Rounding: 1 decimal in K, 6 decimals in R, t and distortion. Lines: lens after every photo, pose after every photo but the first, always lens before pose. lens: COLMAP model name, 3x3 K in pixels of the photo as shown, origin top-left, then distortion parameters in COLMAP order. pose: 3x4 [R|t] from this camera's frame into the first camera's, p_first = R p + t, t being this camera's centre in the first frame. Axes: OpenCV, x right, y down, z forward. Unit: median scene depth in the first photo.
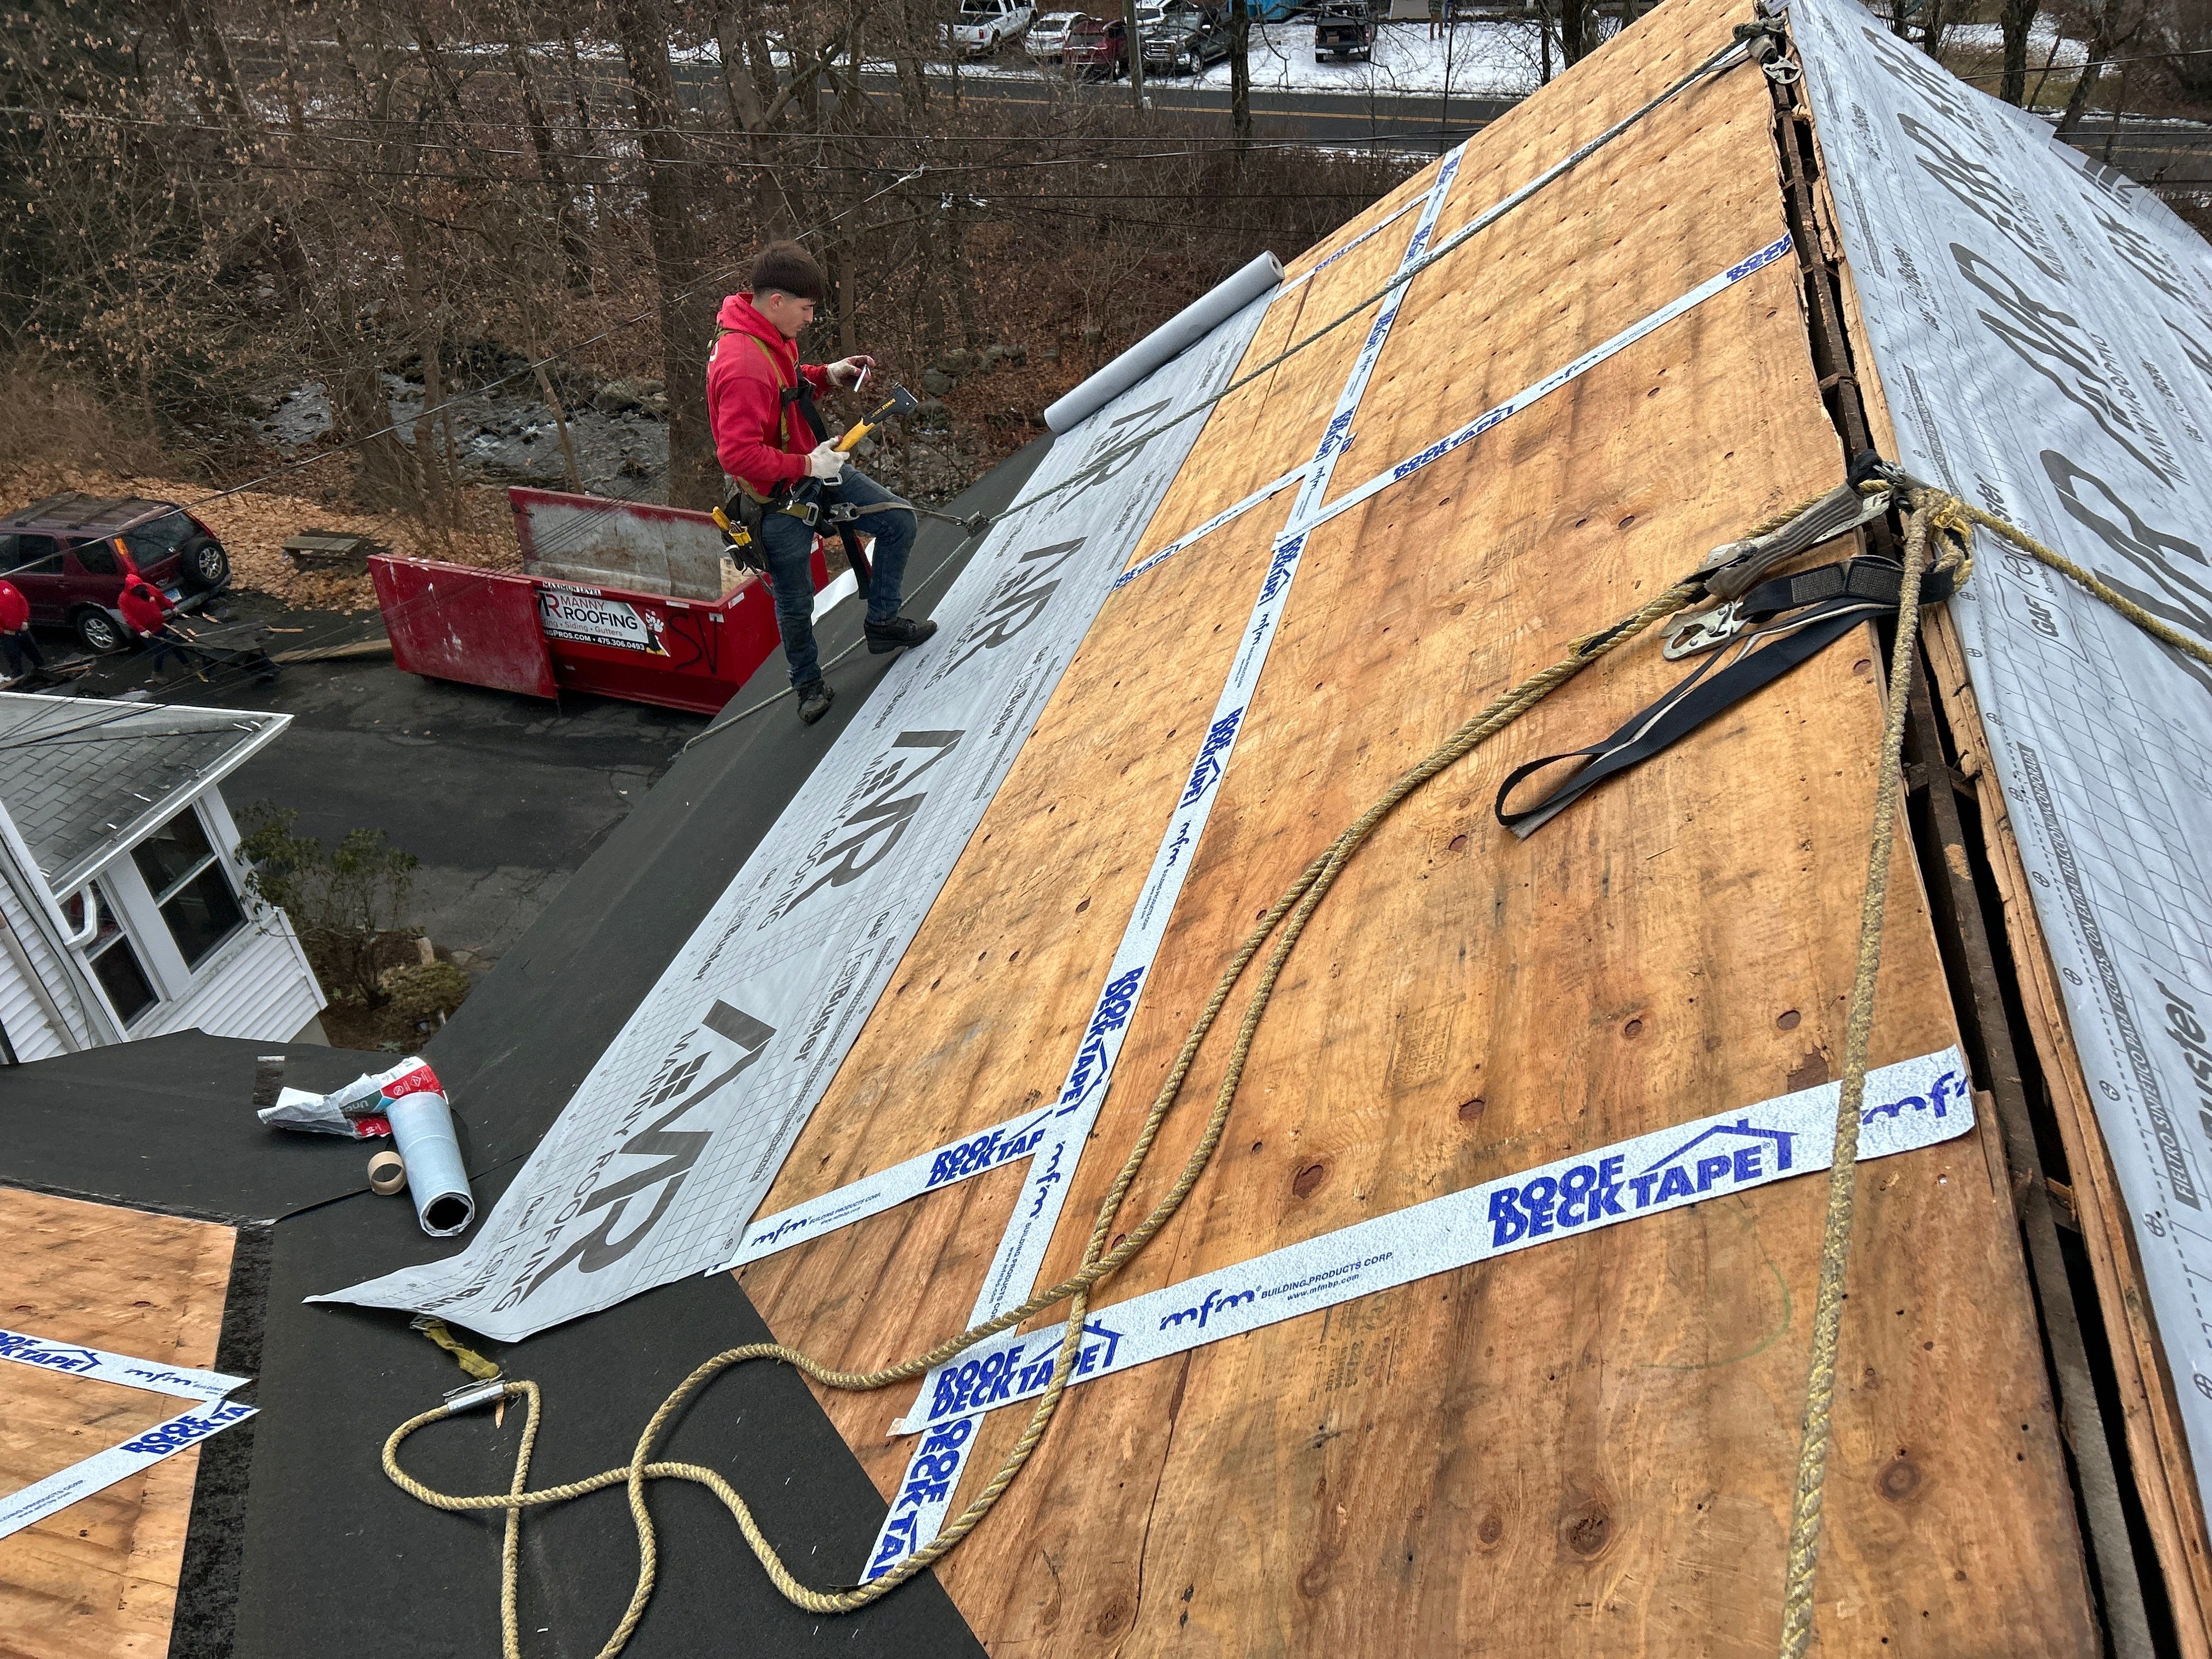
lens RADIAL K [[1640.3, 0, 1102.9], [0, 1640.3, 831.2], [0, 0, 1]] dist [0.081900, -0.011810]
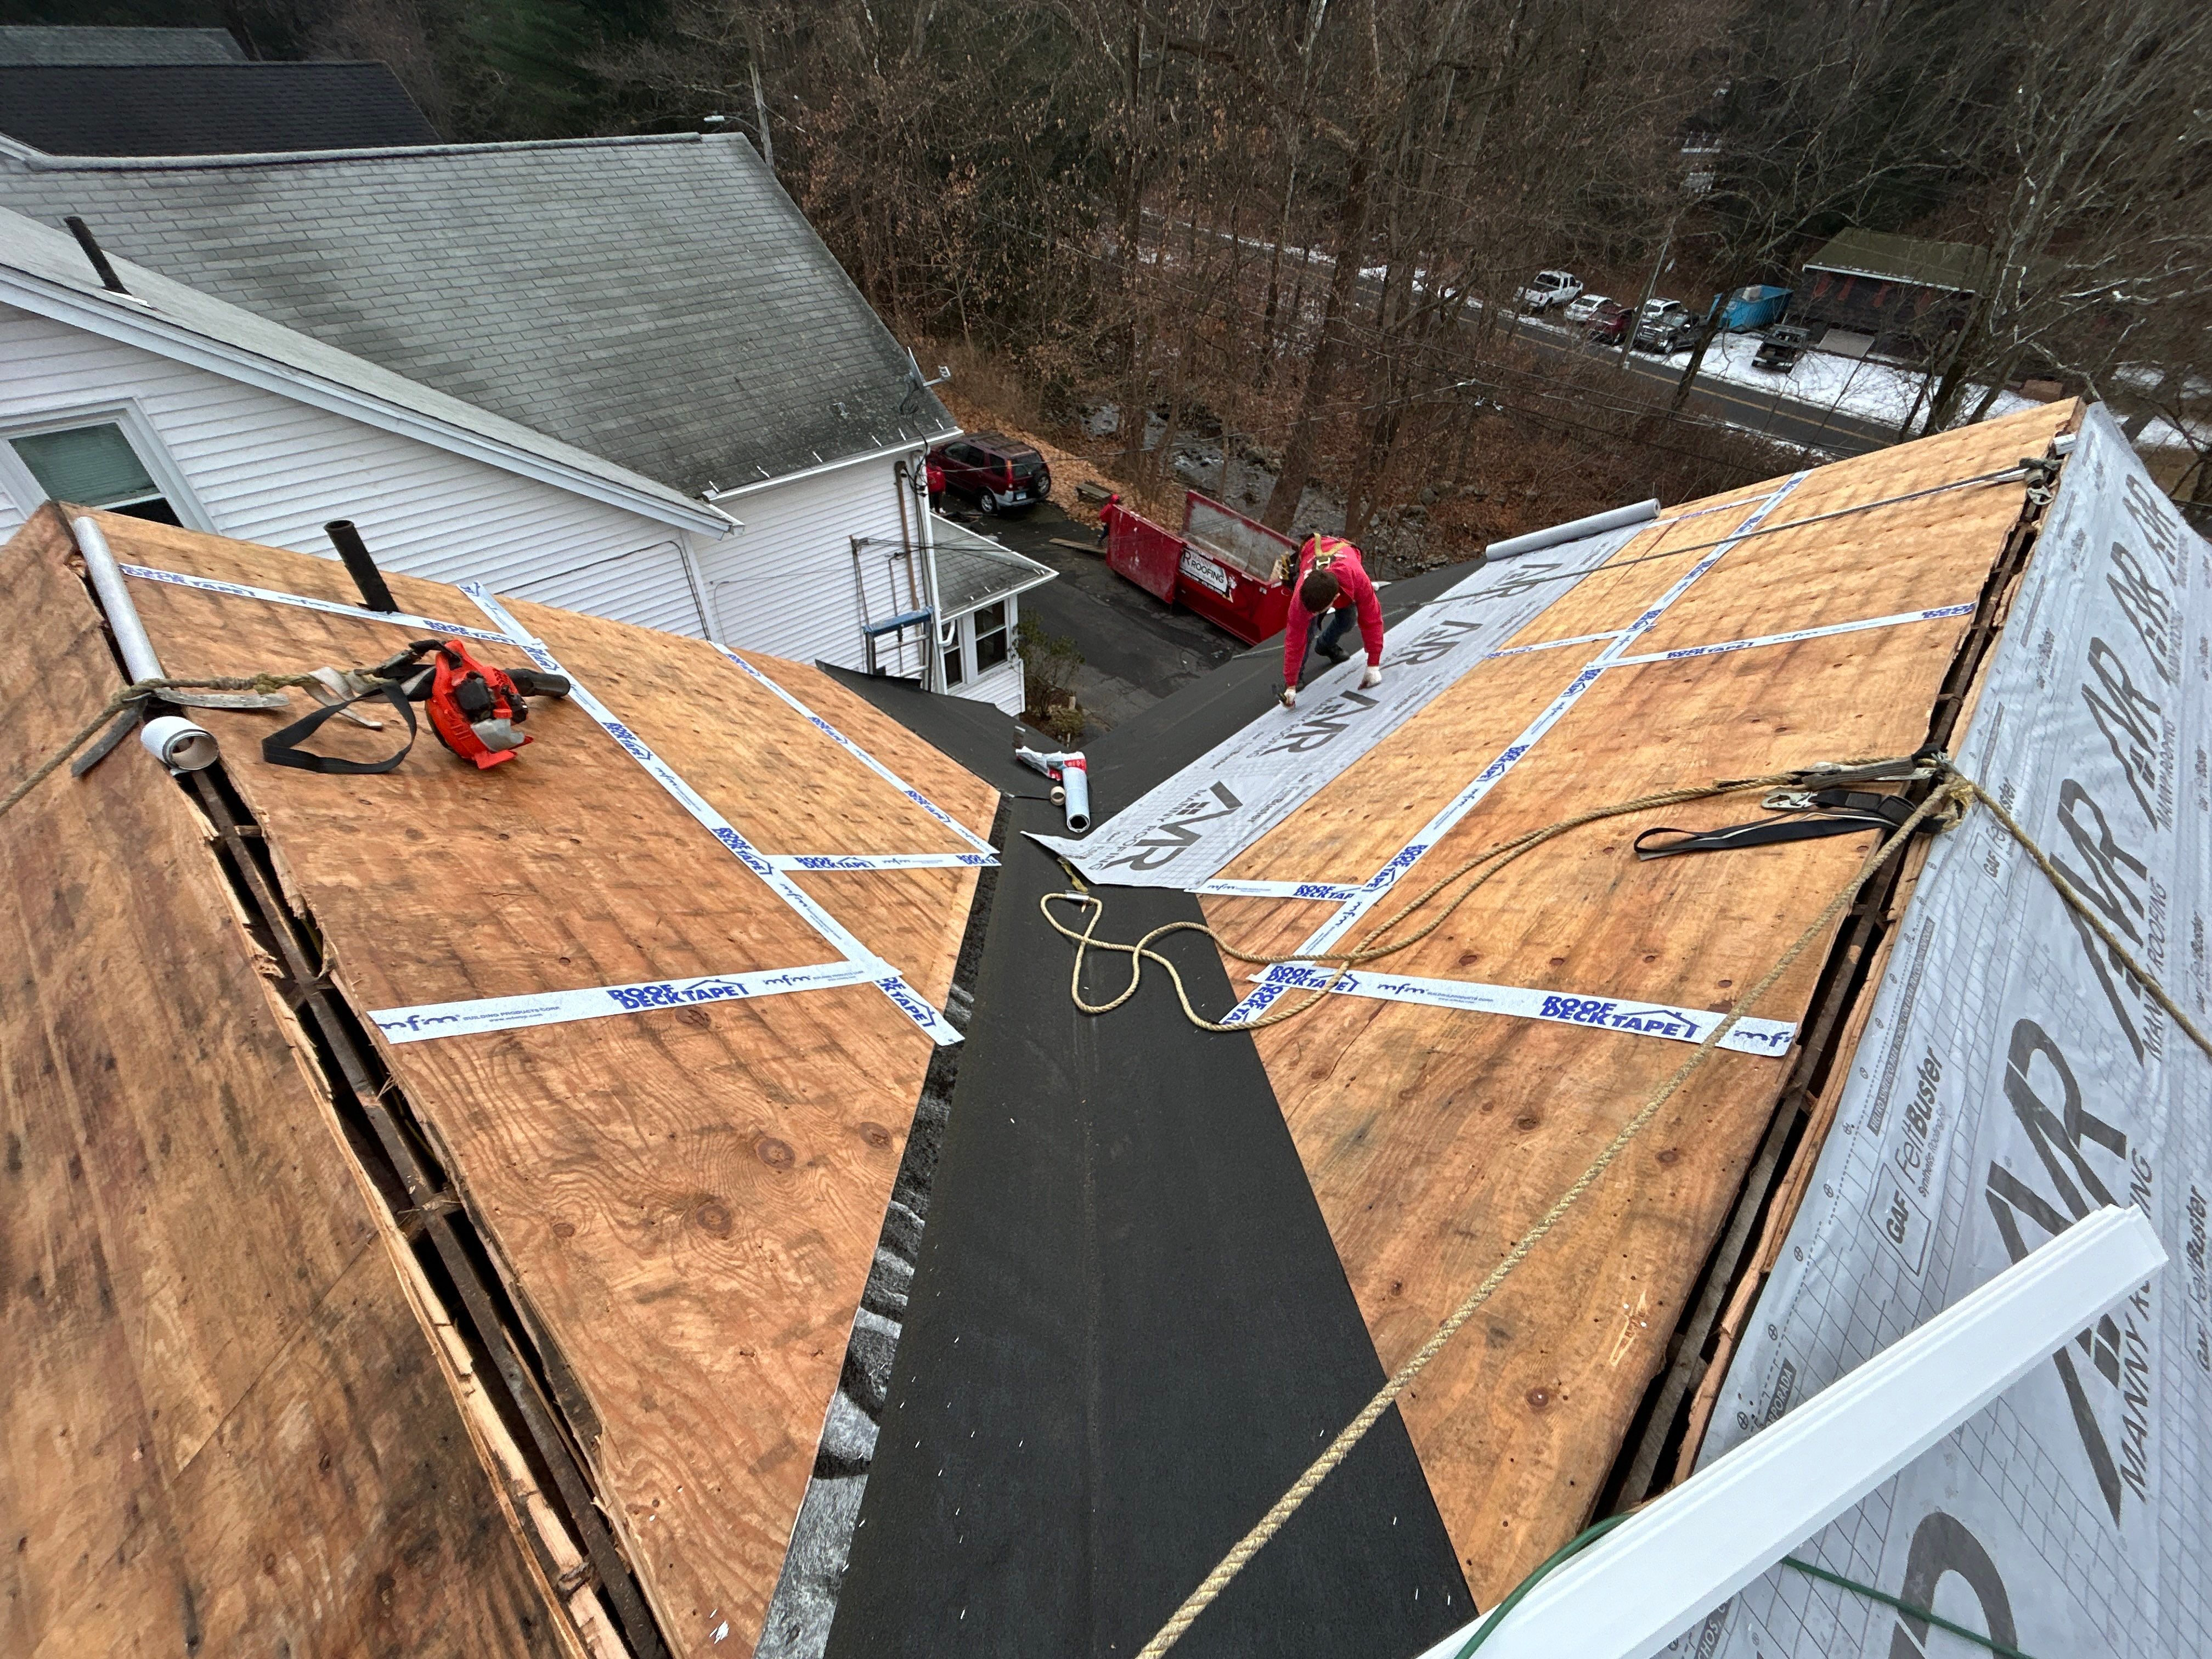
lens RADIAL K [[897.5, 0, 1108.3], [0, 897.5, 827.1], [0, 0, 1]] dist [0.002300, 0.001524]
pose [[0.877885, 0.395009, -0.270714, -0.022534], [-0.358290, 0.916877, 0.175967, 0.004364], [0.317720, -0.057485, 0.946441, -0.148219]]
